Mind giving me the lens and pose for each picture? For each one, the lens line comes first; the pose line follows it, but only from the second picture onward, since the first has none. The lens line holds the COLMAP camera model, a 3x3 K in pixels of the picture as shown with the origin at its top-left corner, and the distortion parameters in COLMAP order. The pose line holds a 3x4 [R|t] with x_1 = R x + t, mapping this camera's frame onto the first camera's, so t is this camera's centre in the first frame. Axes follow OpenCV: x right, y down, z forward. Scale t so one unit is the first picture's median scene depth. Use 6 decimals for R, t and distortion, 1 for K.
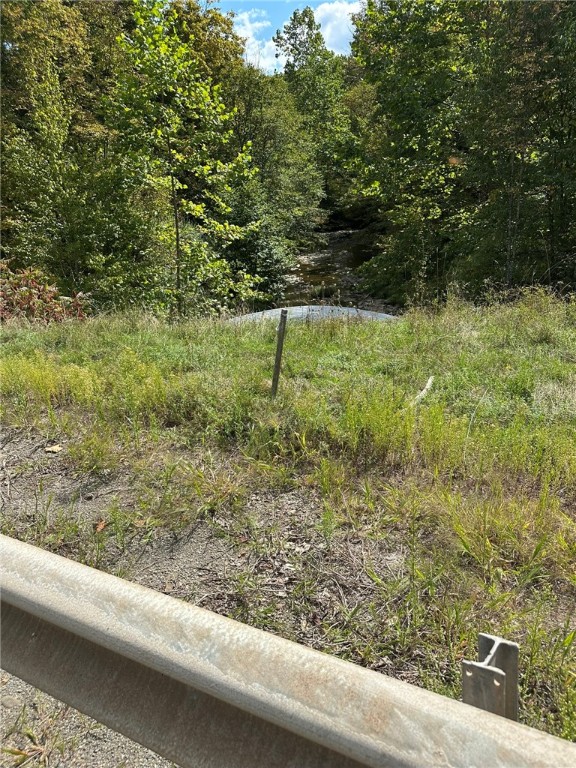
lens RADIAL K [[531.3, 0, 283.1], [0, 531.3, 387.3], [0, 0, 1]] dist [0.009890, 0.000175]
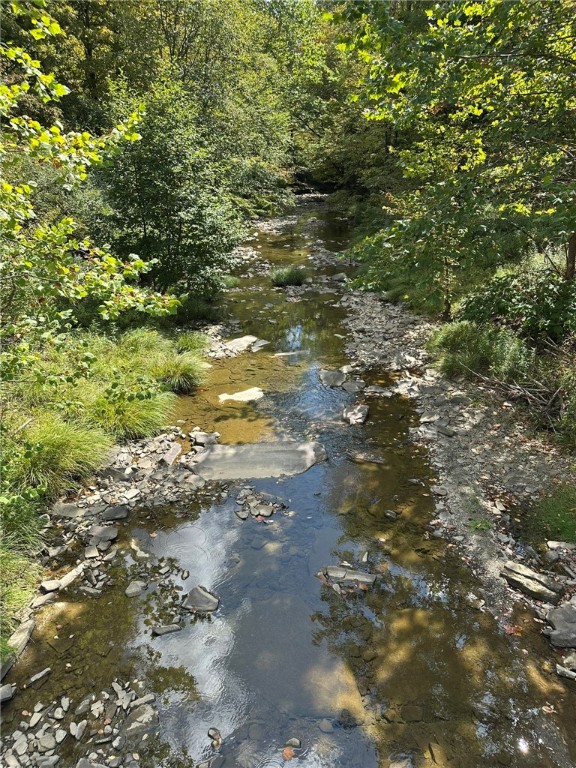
lens RADIAL K [[531.3, 0, 294.9], [0, 531.3, 382.5], [0, 0, 1]] dist [0.009890, 0.000175]
pose [[0.995286, 0.015625, 0.095713, 0.018487], [-0.020415, 0.998576, 0.049282, -0.069950], [-0.094807, -0.051003, 0.994188, 0.282822]]
